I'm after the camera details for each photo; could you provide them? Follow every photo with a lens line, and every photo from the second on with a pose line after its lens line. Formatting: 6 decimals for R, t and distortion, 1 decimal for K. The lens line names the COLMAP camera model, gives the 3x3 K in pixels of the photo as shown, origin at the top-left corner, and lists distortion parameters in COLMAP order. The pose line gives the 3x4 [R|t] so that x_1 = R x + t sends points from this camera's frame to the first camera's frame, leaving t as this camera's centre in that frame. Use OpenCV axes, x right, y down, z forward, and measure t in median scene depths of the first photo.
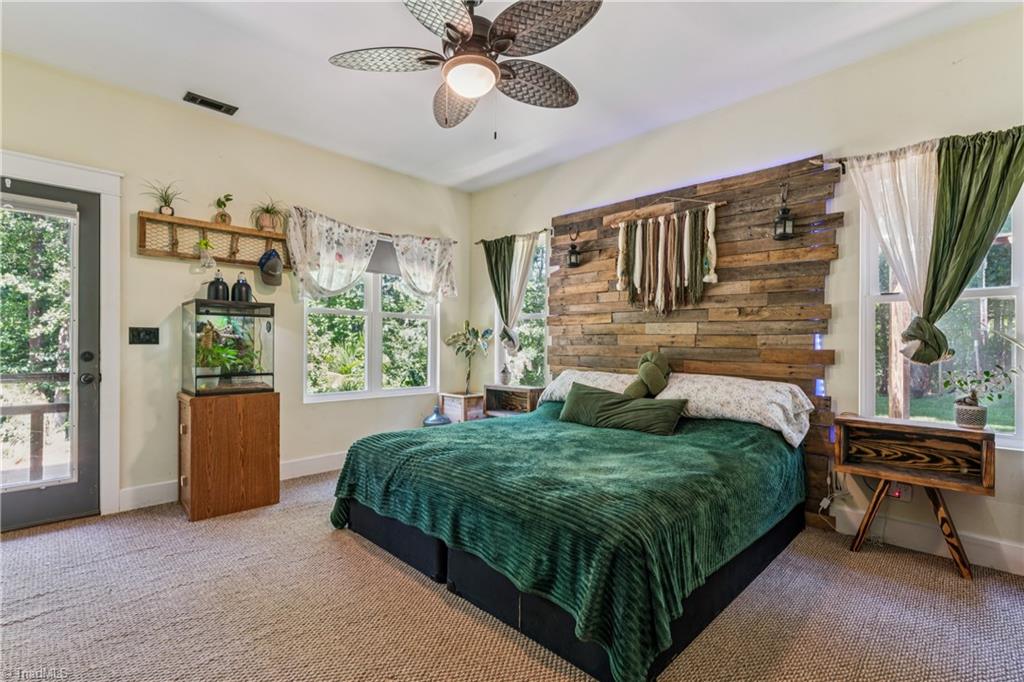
lens RADIAL K [[467.3, 0, 506.3], [0, 467.3, 345.7], [0, 0, 1]] dist [-0.005835, 0.002166]
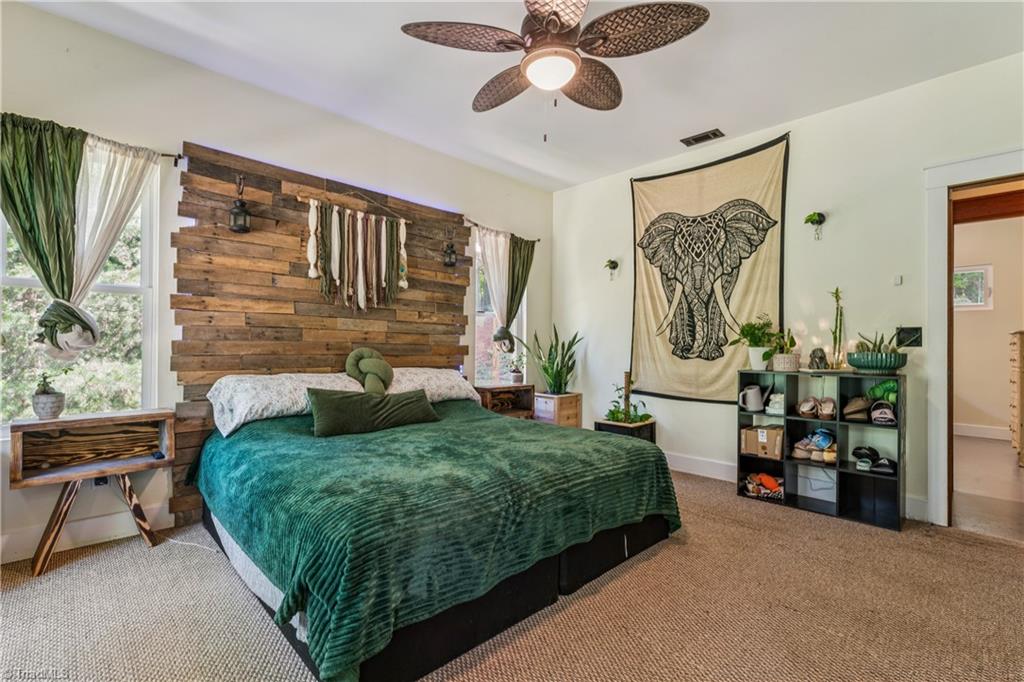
lens RADIAL K [[467.3, 0, 506.8], [0, 467.3, 343.8], [0, 0, 1]] dist [-0.005835, 0.002166]
pose [[0.018420, 0.001970, 0.999828, -0.667033], [-0.002006, 0.999996, -0.001933, 0.005292], [-0.999828, -0.001970, 0.018424, 0.680154]]
